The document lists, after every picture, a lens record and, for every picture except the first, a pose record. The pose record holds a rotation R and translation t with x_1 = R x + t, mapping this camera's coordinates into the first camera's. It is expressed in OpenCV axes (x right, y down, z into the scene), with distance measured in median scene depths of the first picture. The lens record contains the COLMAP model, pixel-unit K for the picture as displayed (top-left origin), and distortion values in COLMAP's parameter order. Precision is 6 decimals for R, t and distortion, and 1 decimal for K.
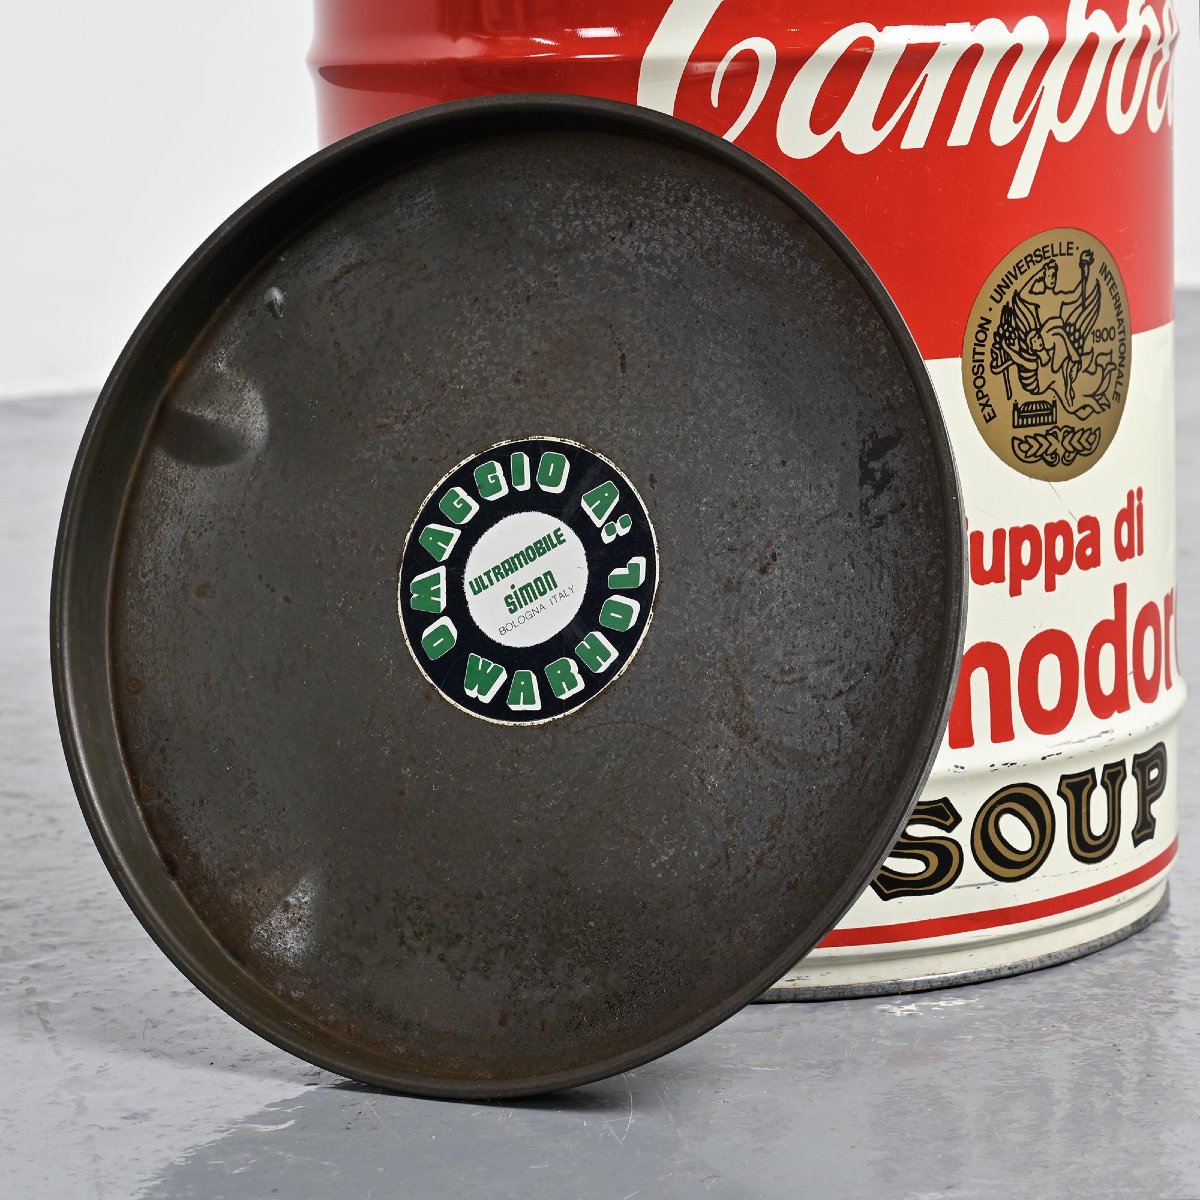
lens RADIAL K [[3651.6, 0, 599.8], [0, 3651.6, 599.0], [0, 0, 1]] dist [0.041872, 0.000000]
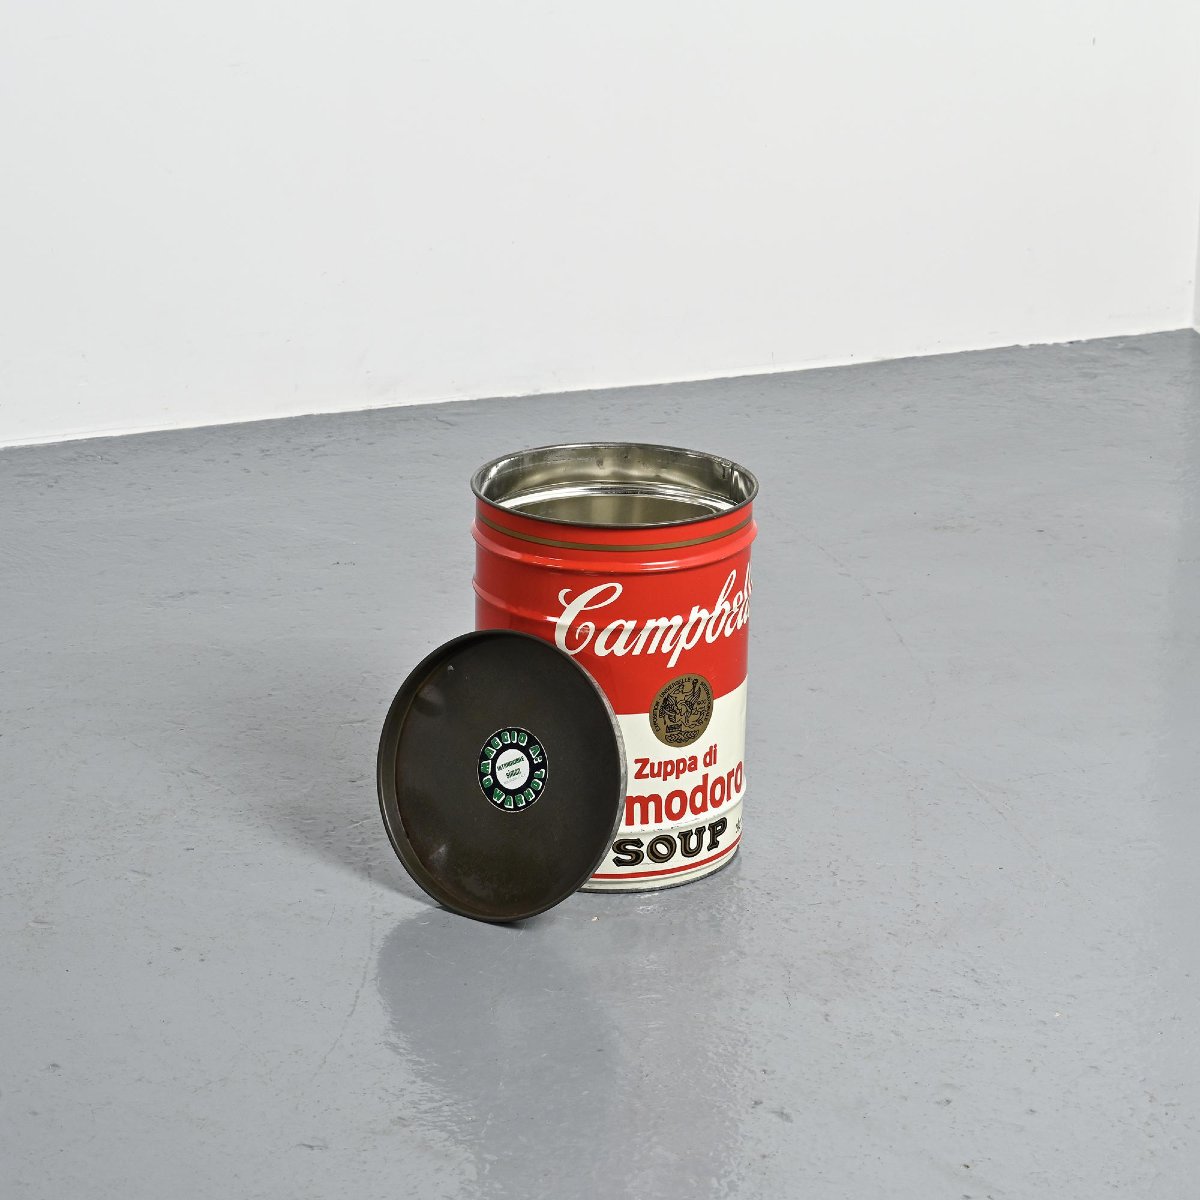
lens RADIAL K [[3651.6, 0, 601.1], [0, 3651.6, 599.9], [0, 0, 1]] dist [0.041872, 0.000000]
pose [[0.985900, 0.097838, -0.135753, 0.489371], [-0.074345, 0.982902, 0.168455, -0.713238], [0.149913, -0.155987, 0.976317, -2.202719]]
